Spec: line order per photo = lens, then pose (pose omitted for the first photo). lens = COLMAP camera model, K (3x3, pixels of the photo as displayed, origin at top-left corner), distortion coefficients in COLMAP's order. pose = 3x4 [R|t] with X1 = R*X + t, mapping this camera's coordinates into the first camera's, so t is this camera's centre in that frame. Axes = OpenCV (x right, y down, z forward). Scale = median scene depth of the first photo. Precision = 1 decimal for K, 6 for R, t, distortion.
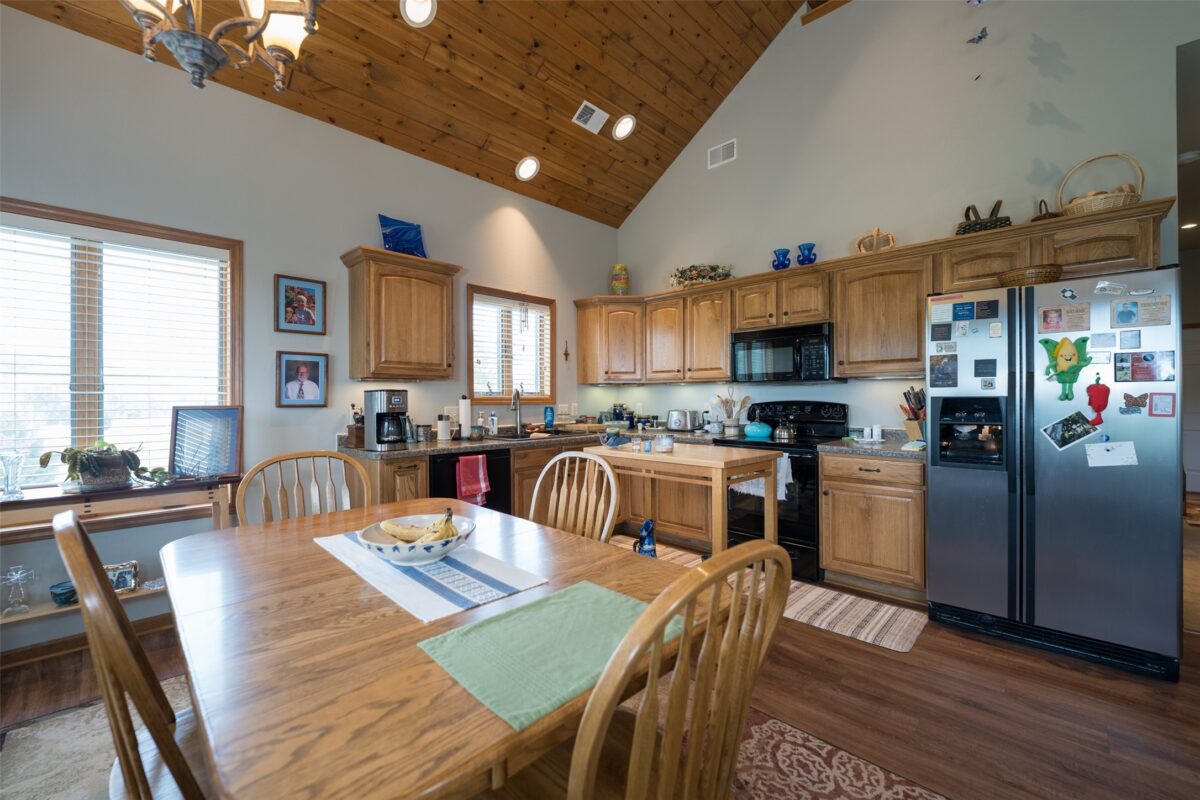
lens RADIAL K [[489.7, 0, 598.8], [0, 489.7, 399.1], [0, 0, 1]] dist [-0.004821, -0.003918]
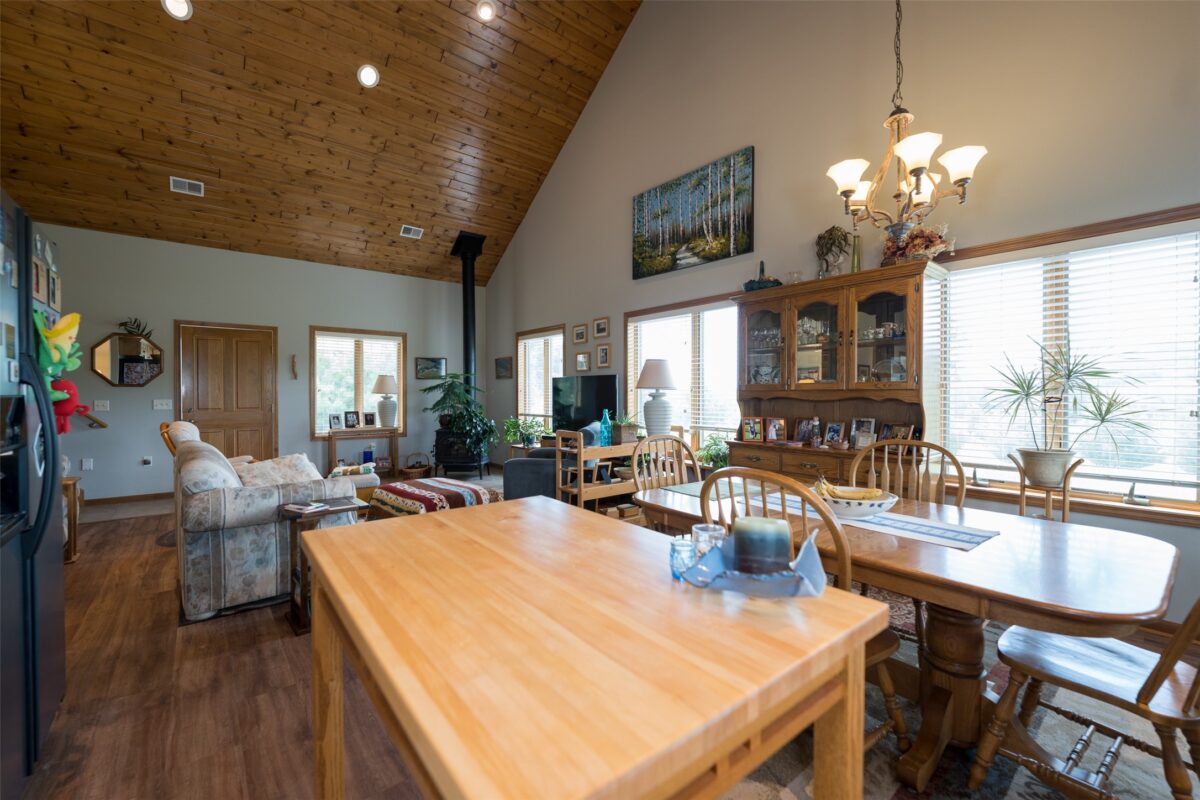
lens RADIAL K [[488.3, 0, 599.0], [0, 488.3, 397.9], [0, 0, 1]] dist [-0.003397, -0.004864]
pose [[-0.993791, 0.001671, 0.111252, 0.068578], [0.002855, 0.999941, 0.010486, -0.004428], [-0.111228, 0.010739, -0.993737, 1.006880]]
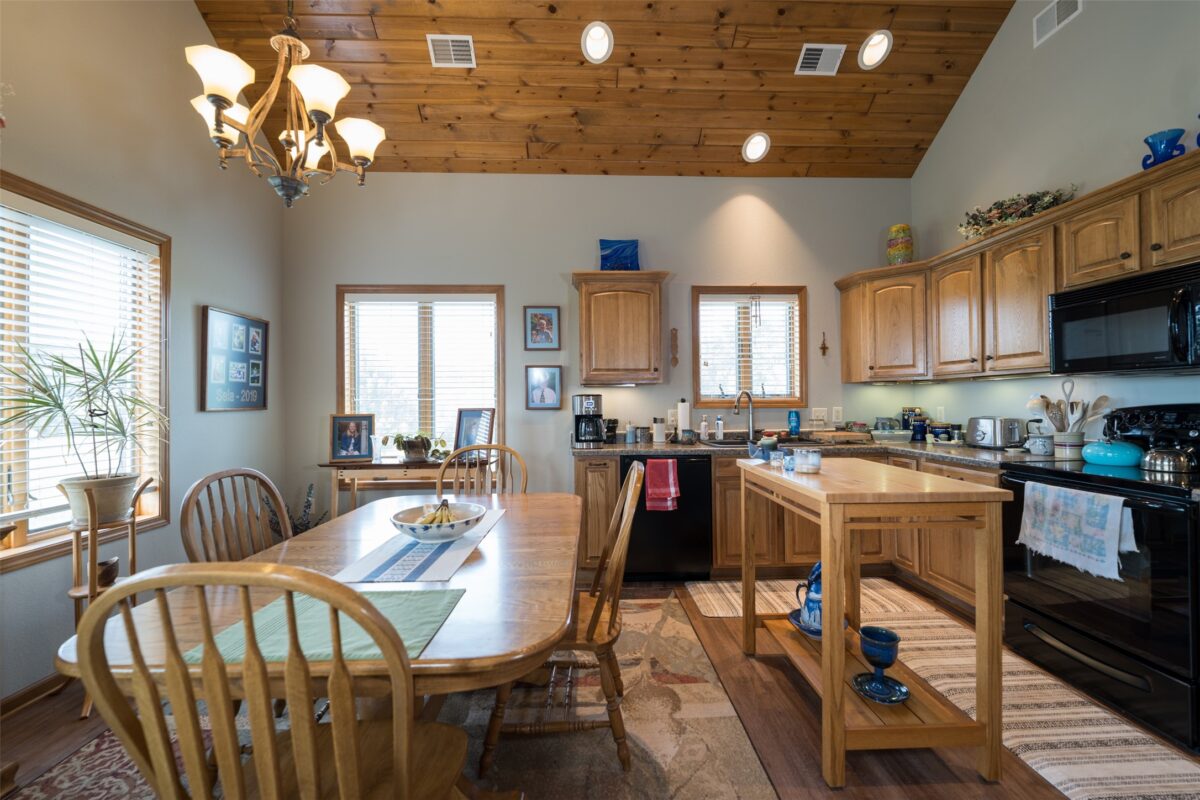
lens RADIAL K [[489.7, 0, 598.8], [0, 489.7, 399.1], [0, 0, 1]] dist [-0.004821, -0.003918]
pose [[0.723932, -0.007650, -0.689828, 0.311926], [0.004603, 0.999970, -0.006258, -0.001395], [0.689856, 0.001355, 0.723946, 0.171970]]
